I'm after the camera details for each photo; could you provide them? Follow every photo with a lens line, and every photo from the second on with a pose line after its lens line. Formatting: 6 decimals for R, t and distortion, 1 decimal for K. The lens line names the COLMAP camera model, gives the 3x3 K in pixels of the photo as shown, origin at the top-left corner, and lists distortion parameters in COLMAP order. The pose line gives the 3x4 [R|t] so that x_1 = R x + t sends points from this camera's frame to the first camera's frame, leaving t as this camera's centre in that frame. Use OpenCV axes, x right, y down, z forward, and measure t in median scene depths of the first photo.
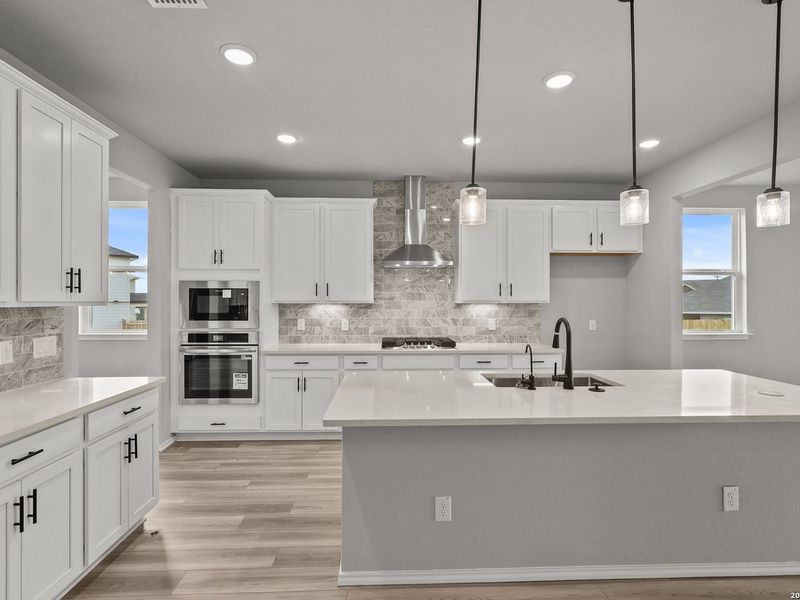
lens RADIAL K [[417.6, 0, 397.3], [0, 417.6, 300.3], [0, 0, 1]] dist [-0.000875, 0.001765]
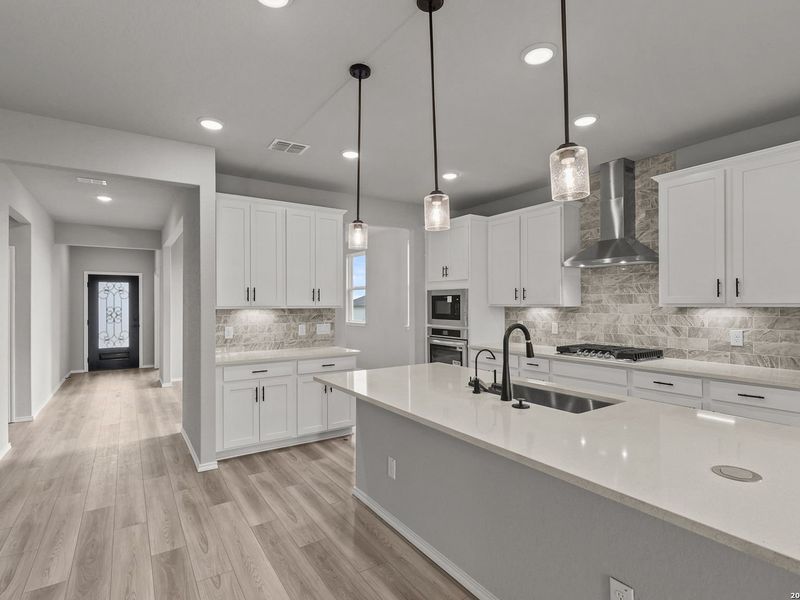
lens RADIAL K [[417.6, 0, 395.3], [0, 417.6, 303.8], [0, 0, 1]] dist [-0.000875, 0.001765]
pose [[0.512835, -0.003539, -0.858480, 0.538761], [0.006047, 0.999982, -0.000510, -0.001534], [0.858466, -0.004930, 0.512847, 0.156356]]
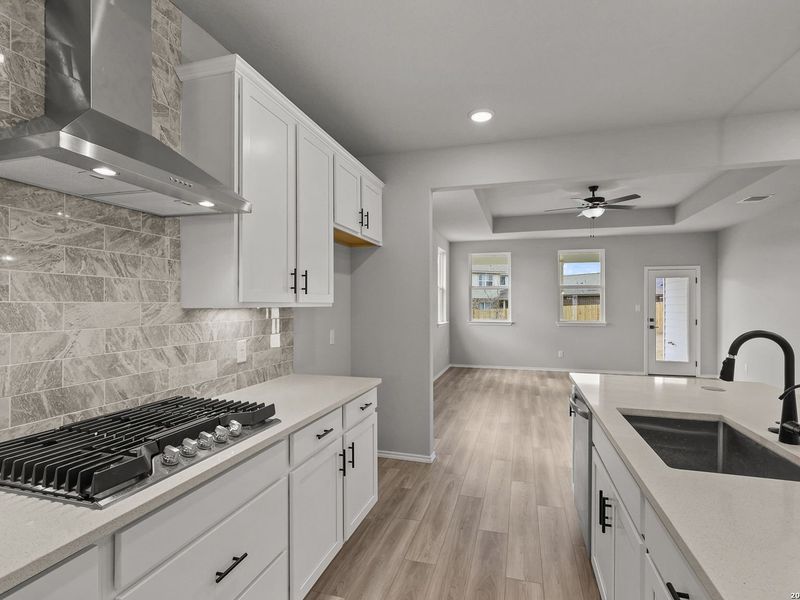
lens RADIAL K [[417.6, 0, 405.3], [0, 417.6, 301.1], [0, 0, 1]] dist [-0.000875, 0.001765]
pose [[0.307659, 0.006747, 0.951473, -0.184732], [-0.001710, 0.999977, -0.006538, 0.002266], [-0.951495, 0.000385, 0.307663, 0.671166]]
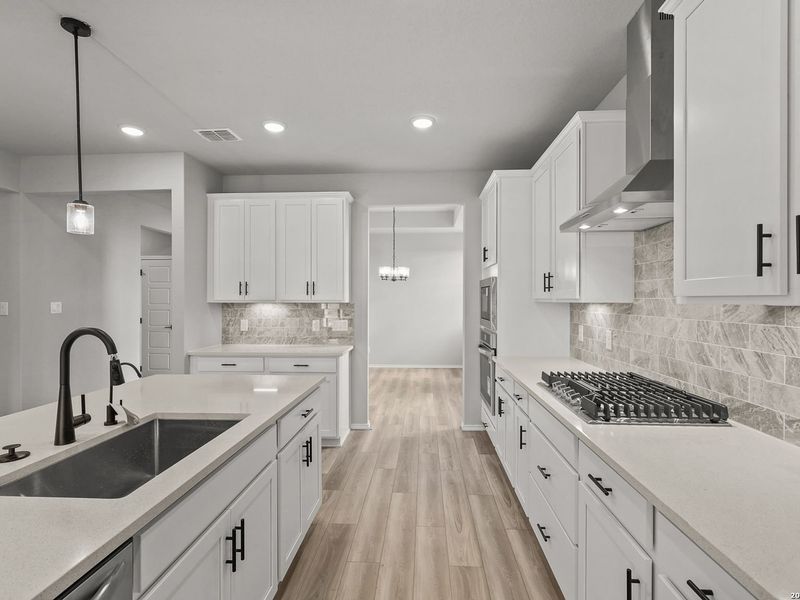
lens RADIAL K [[417.6, 0, 394.1], [0, 417.6, 297.5], [0, 0, 1]] dist [-0.000875, 0.001765]
pose [[-0.104406, -0.006190, -0.994515, 0.482698], [0.002946, 0.999974, -0.006534, 0.002704], [0.994530, -0.003612, -0.104386, 0.761508]]
